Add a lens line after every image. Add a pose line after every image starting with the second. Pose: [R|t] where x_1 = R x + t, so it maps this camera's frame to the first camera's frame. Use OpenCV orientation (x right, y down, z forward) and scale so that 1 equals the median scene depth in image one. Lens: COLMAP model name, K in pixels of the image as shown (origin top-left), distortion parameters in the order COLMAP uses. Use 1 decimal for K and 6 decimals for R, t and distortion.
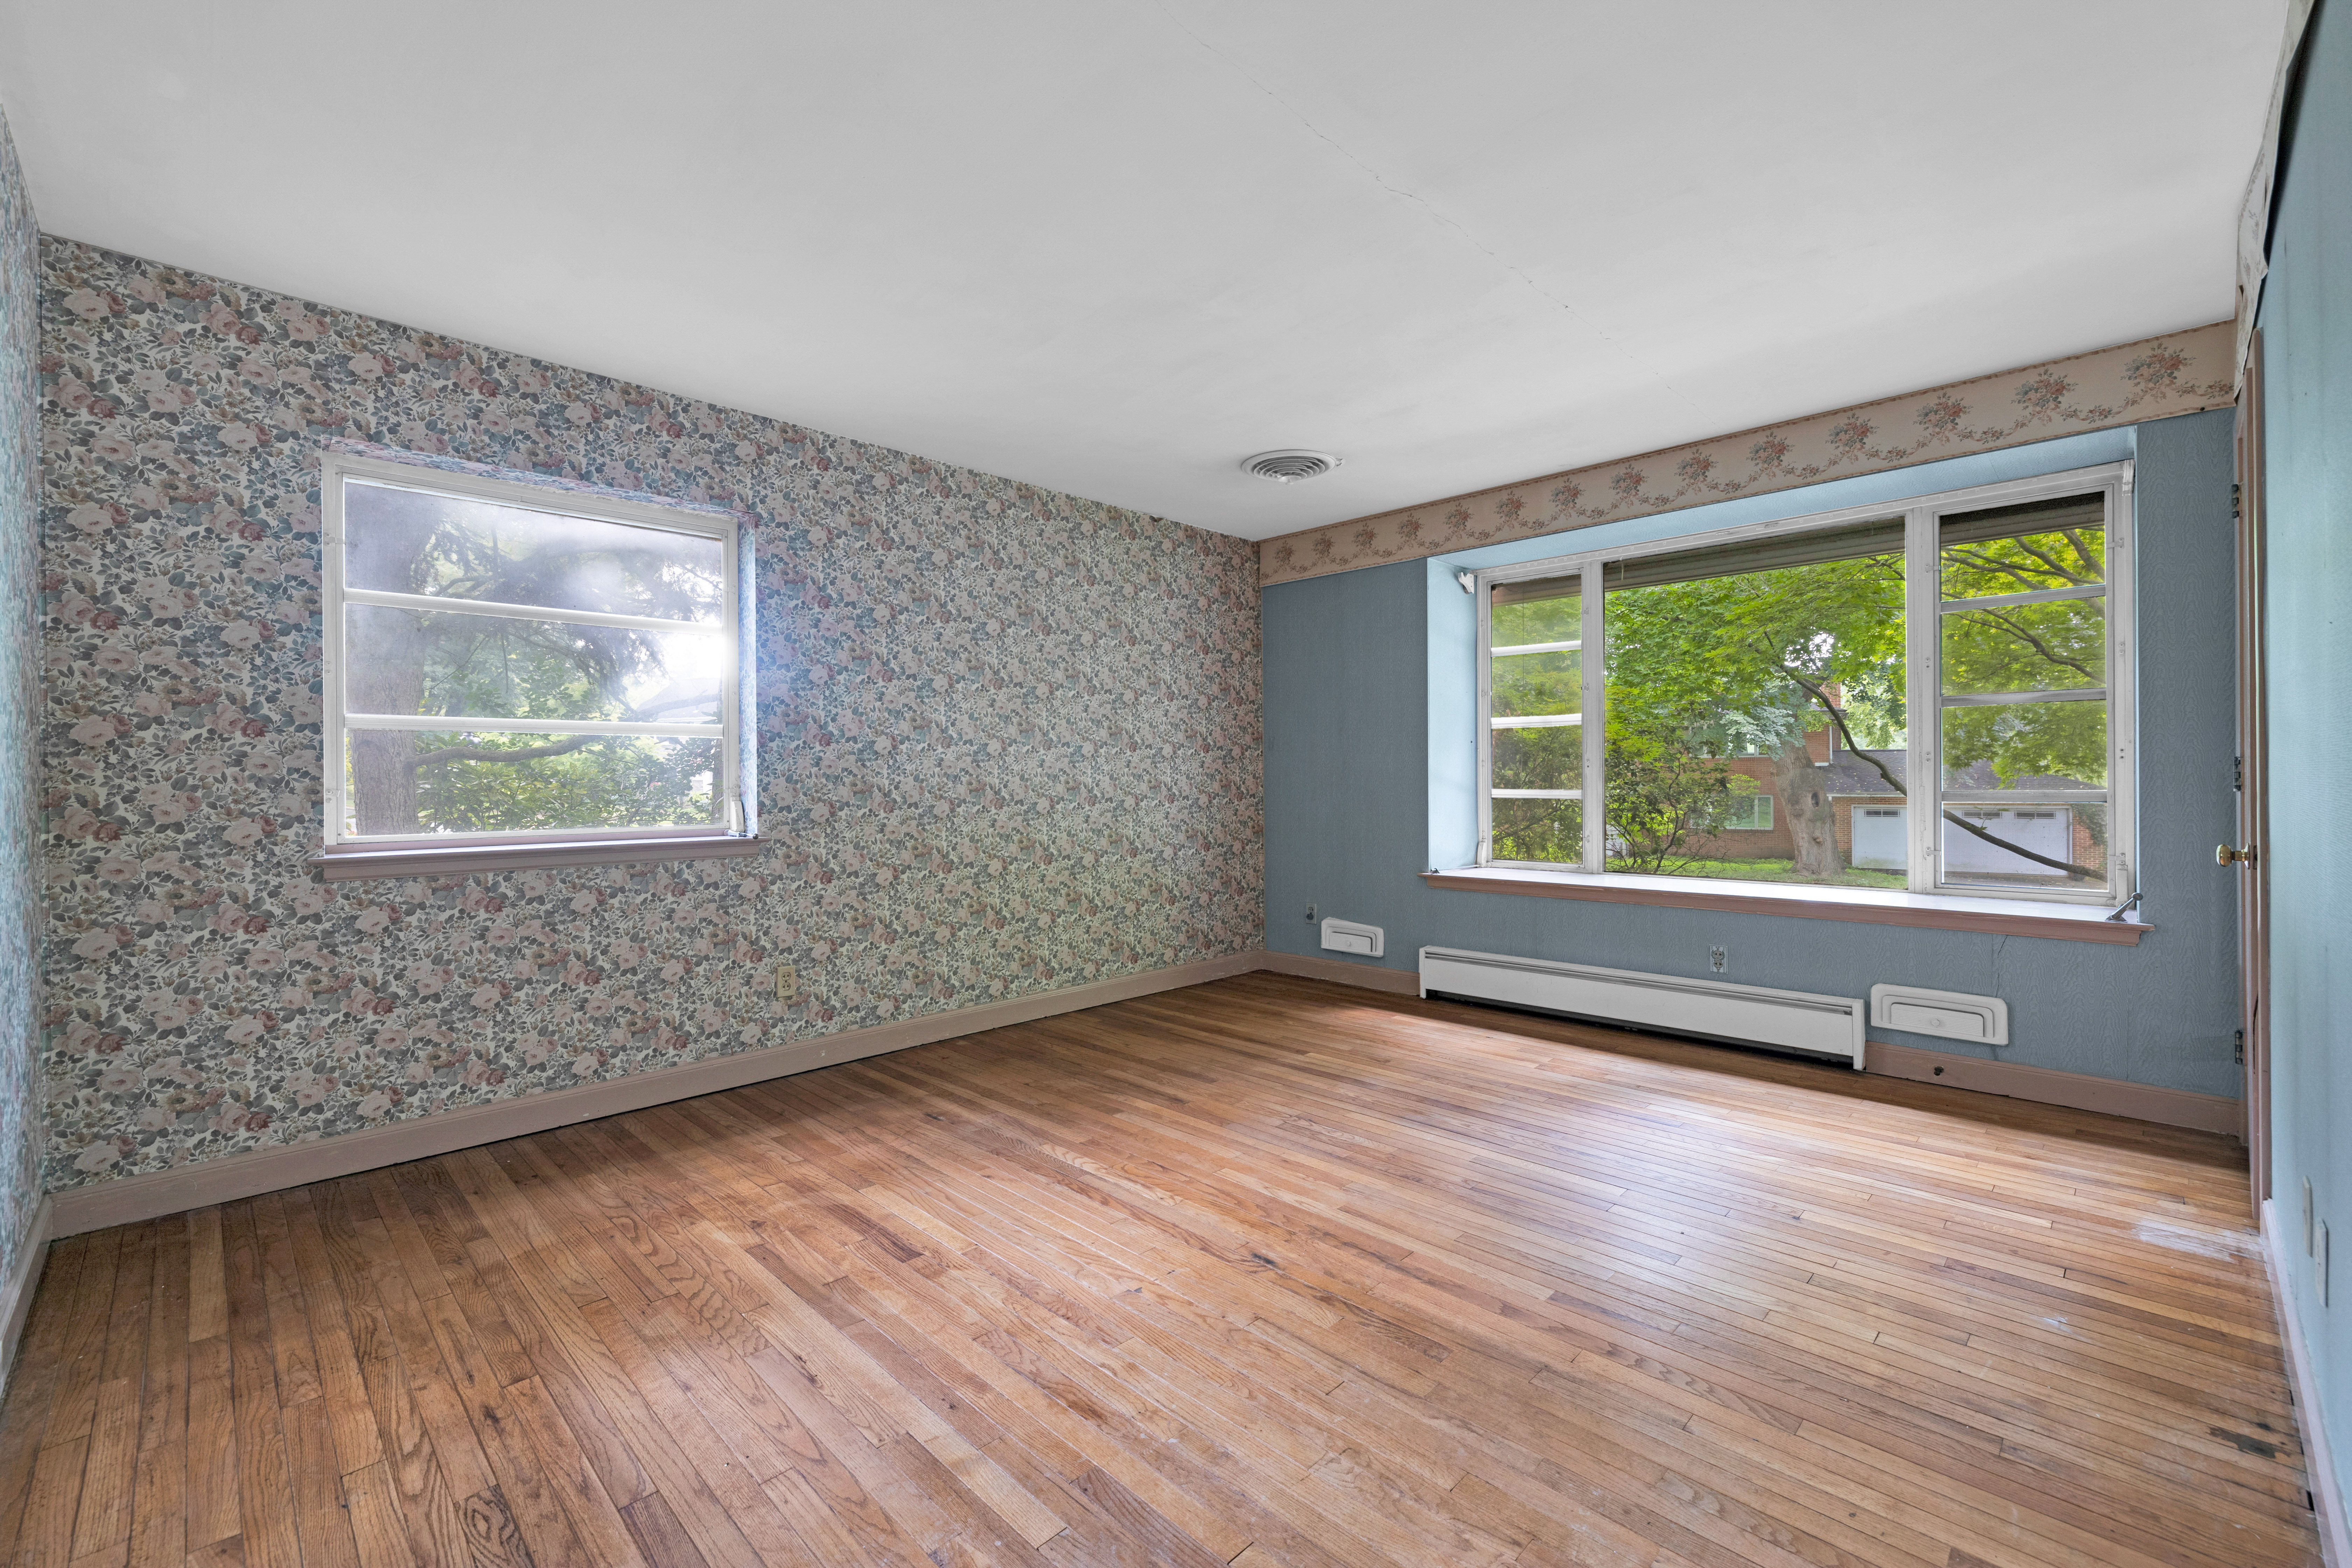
lens RADIAL K [[981.8, 0, 1178.8], [0, 981.8, 784.6], [0, 0, 1]] dist [0.000969, -0.000596]
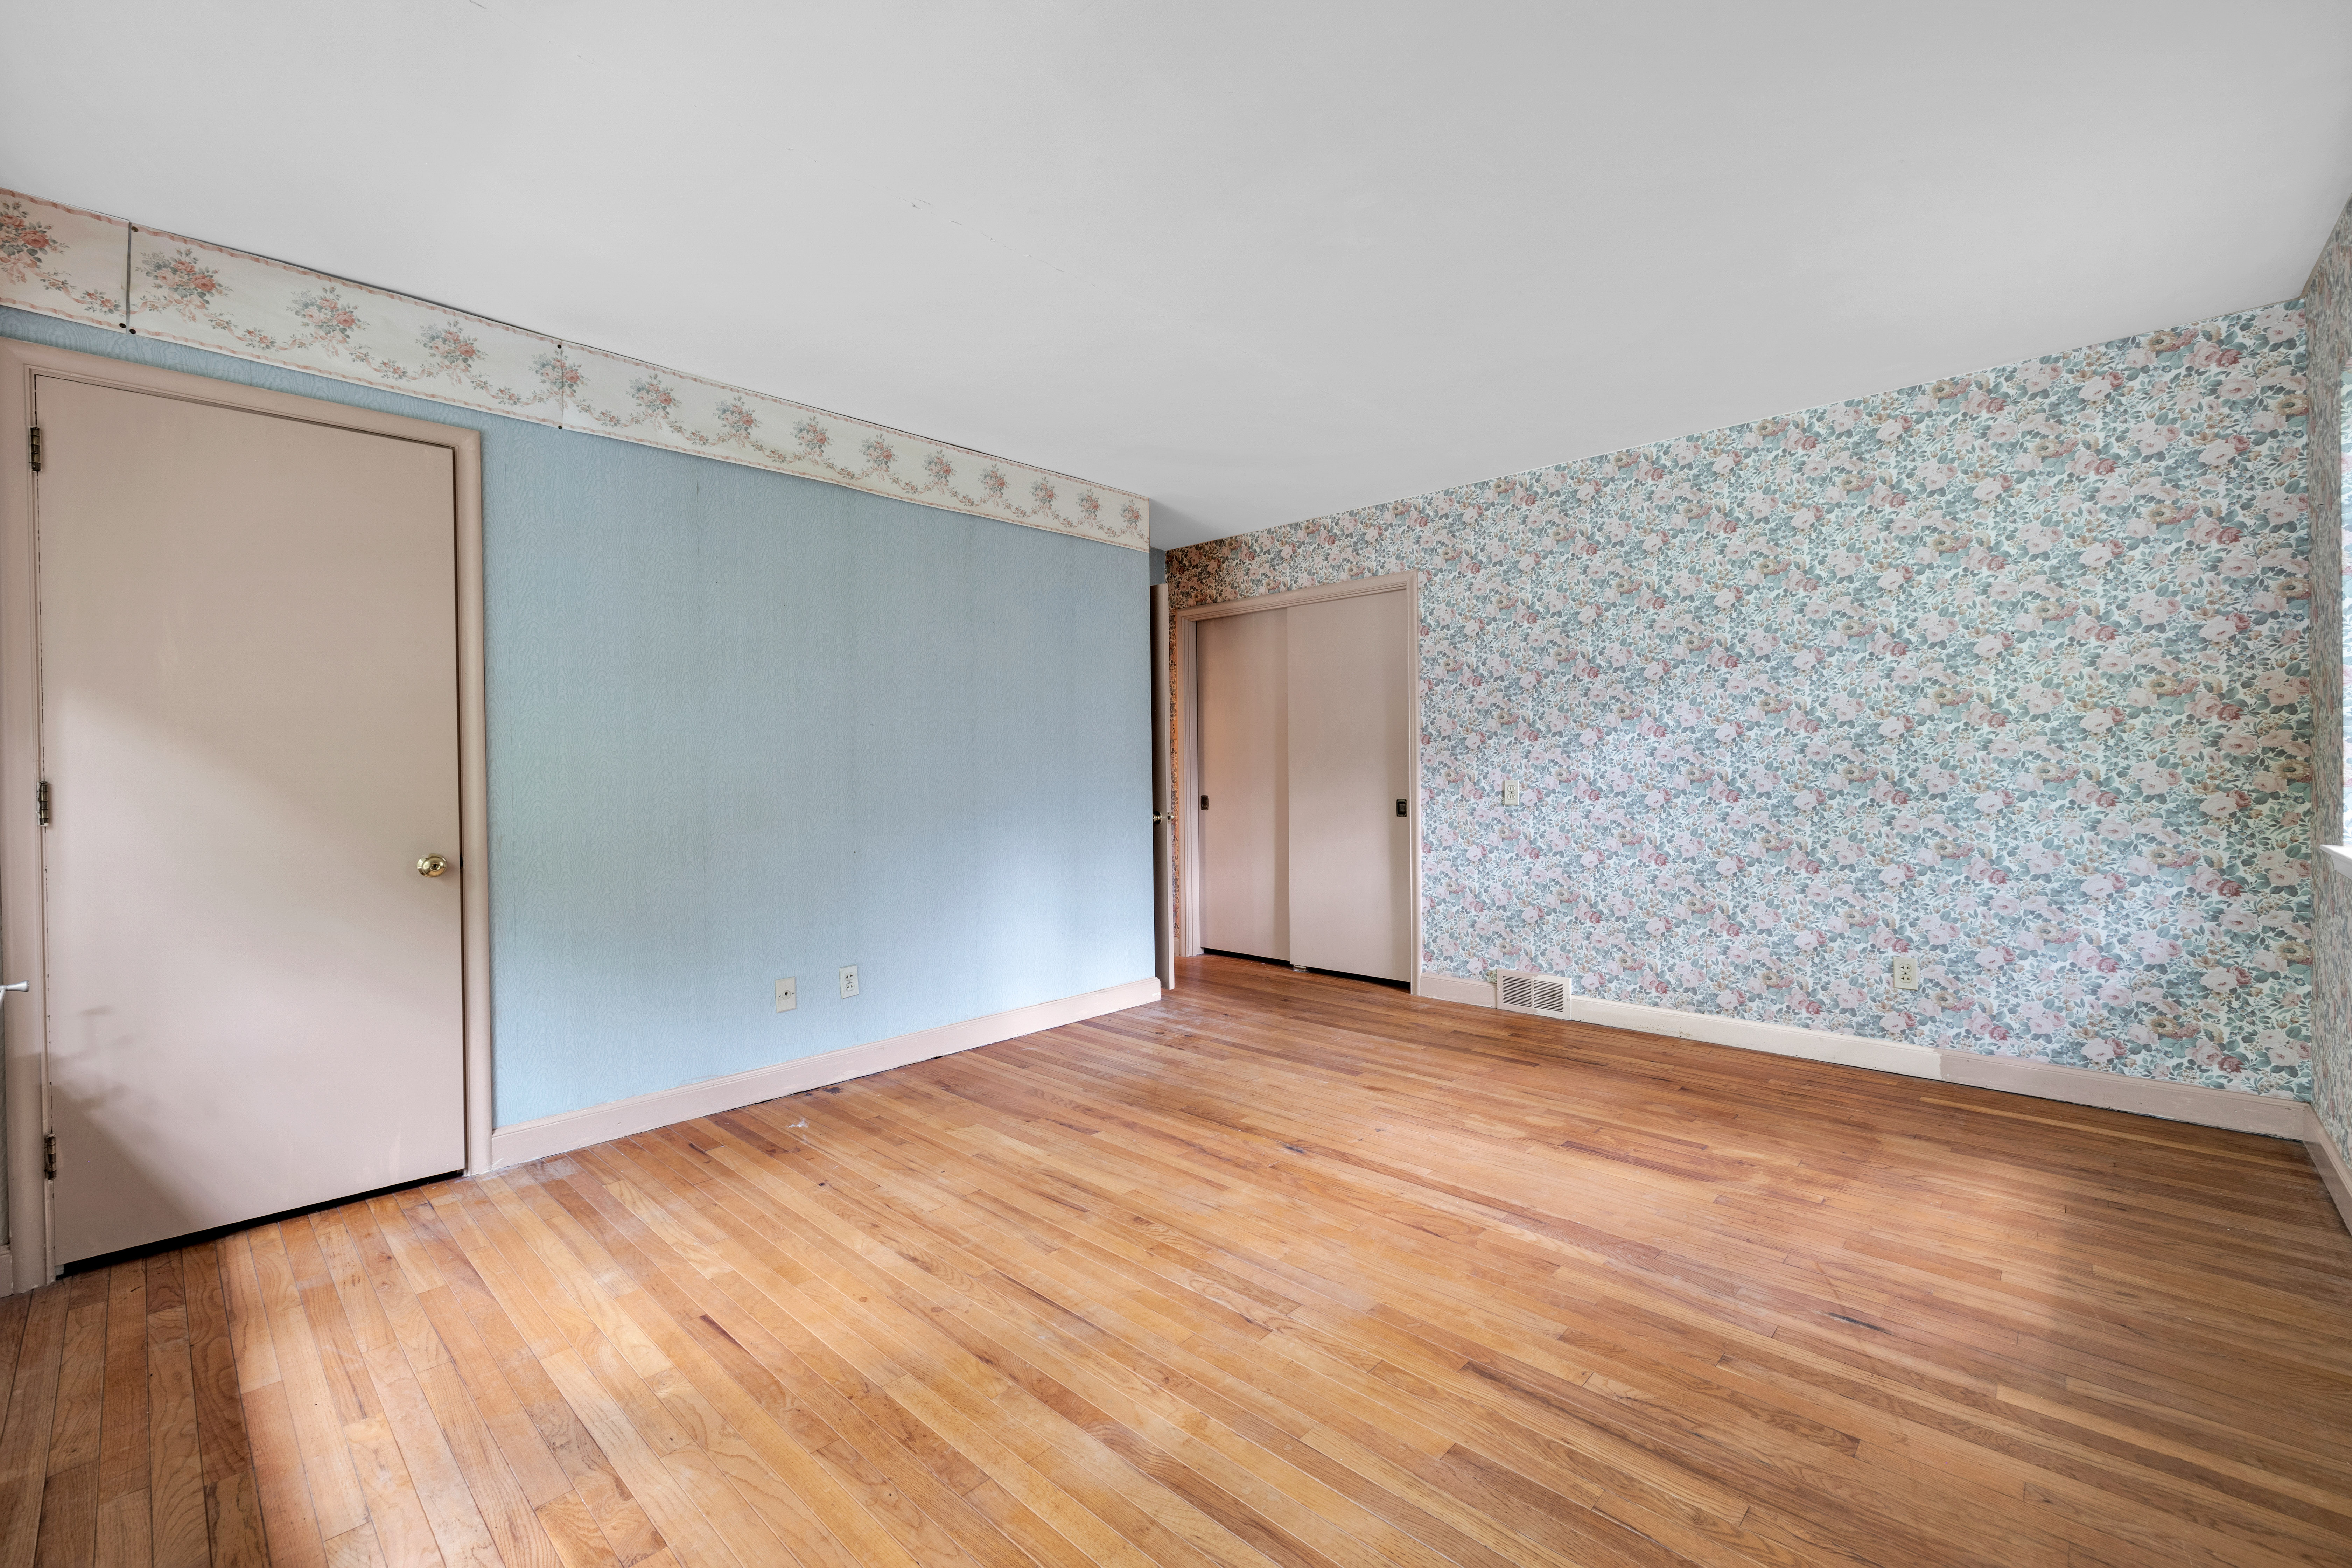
lens RADIAL K [[981.8, 0, 1176.2], [0, 981.8, 774.7], [0, 0, 1]] dist [0.000969, -0.000596]
pose [[-0.999406, 0.023539, -0.025172, 0.244441], [0.023159, 0.999615, 0.015307, -0.031076], [0.025523, 0.014715, -0.999566, 2.125703]]
